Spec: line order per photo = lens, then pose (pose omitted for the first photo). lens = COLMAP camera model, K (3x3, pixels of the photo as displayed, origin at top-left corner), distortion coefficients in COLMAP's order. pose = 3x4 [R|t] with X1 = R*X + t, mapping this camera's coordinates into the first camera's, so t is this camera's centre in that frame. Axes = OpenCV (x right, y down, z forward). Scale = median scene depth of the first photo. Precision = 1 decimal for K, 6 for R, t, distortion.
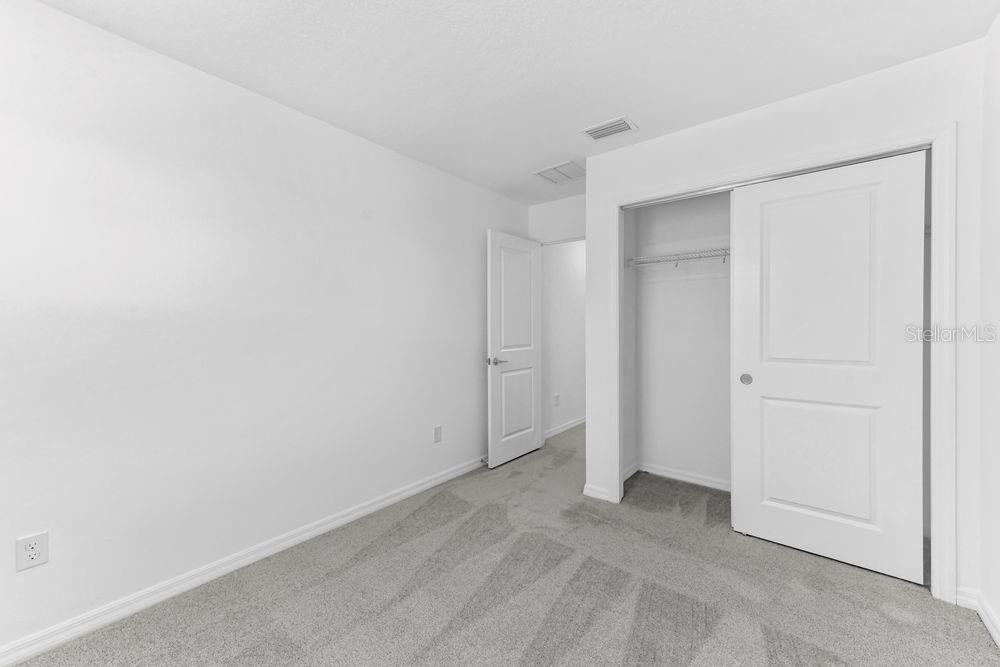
lens RADIAL K [[401.8, 0, 499.9], [0, 401.8, 331.0], [0, 0, 1]] dist [0.013736, -0.000194]
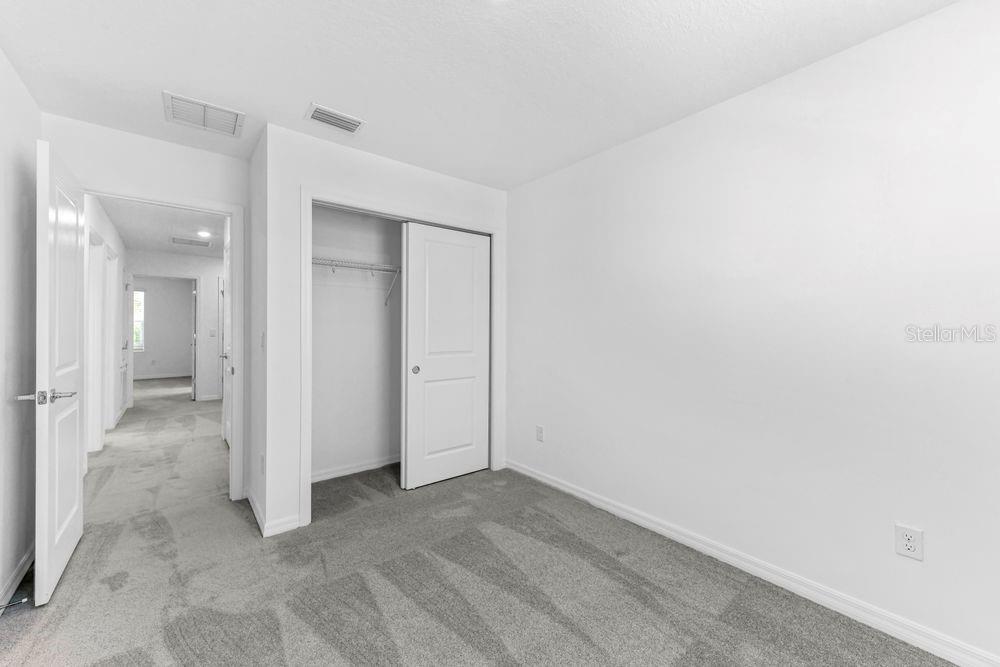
lens RADIAL K [[401.8, 0, 499.9], [0, 401.8, 331.0], [0, 0, 1]] dist [0.013736, -0.000194]
pose [[0.195079, -0.000811, 0.980787, -0.565979], [0.008842, 0.999960, -0.000932, -0.003290], [-0.980748, 0.008854, 0.195079, 0.431546]]
